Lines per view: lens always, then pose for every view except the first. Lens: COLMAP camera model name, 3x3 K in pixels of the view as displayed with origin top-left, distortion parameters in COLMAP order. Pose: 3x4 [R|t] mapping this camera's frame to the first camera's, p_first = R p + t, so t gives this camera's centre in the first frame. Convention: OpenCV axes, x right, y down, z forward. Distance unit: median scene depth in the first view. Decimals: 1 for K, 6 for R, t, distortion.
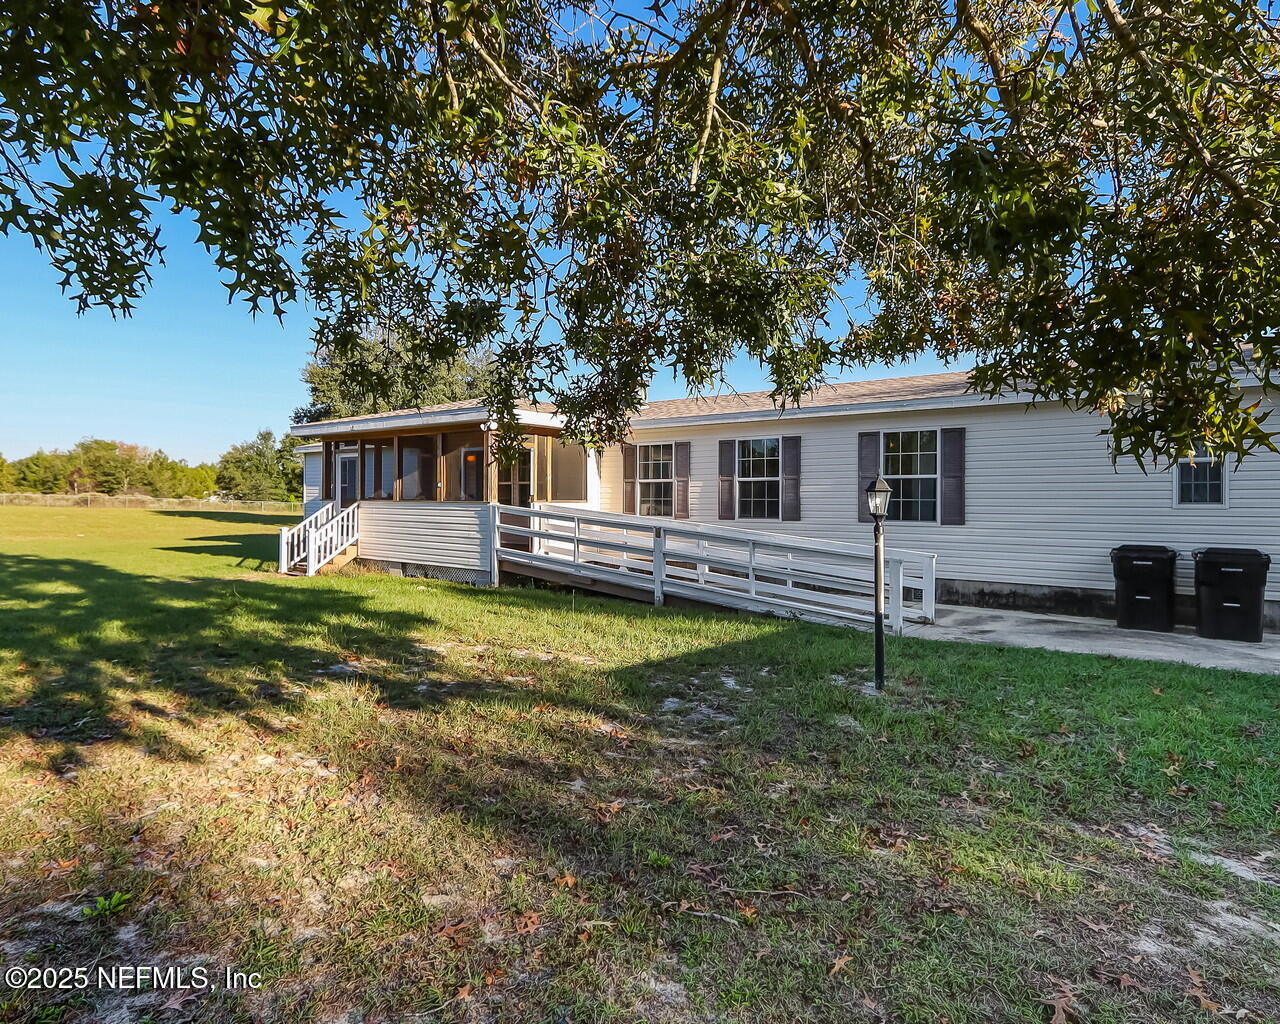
lens RADIAL K [[701.7, 0, 640.4], [0, 701.7, 497.7], [0, 0, 1]] dist [-0.003129, -0.001107]
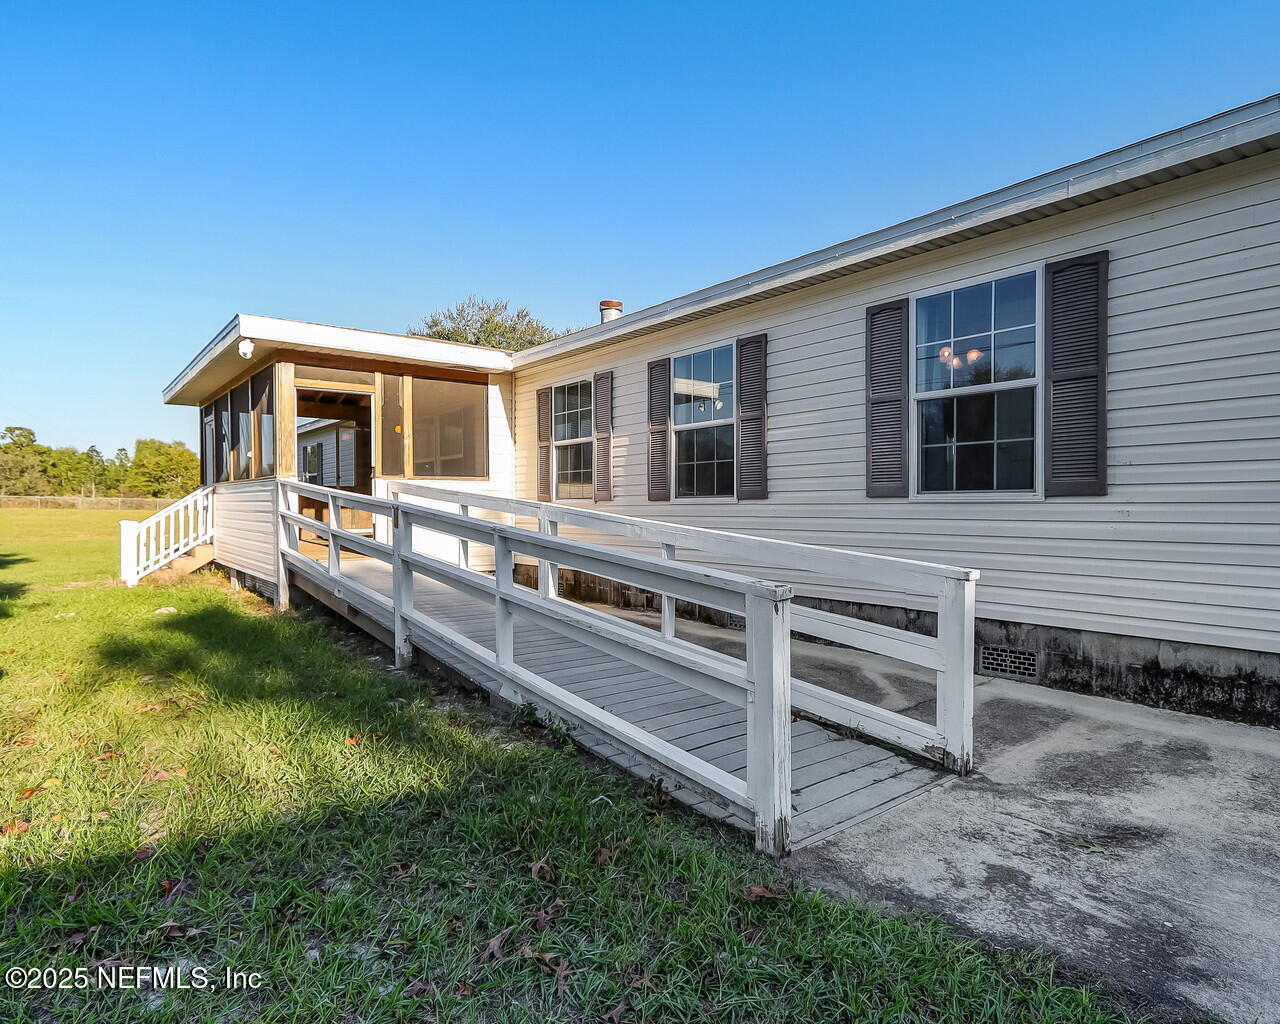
lens RADIAL K [[719.1, 0, 640.0], [0, 719.1, 512.0], [0, 0, 1]] dist [0.002169, 0.000059]
pose [[0.976472, -0.003234, -0.215622, 0.233871], [0.005819, 0.999919, 0.011359, 0.033599], [0.215568, -0.012346, 0.976411, 0.435050]]
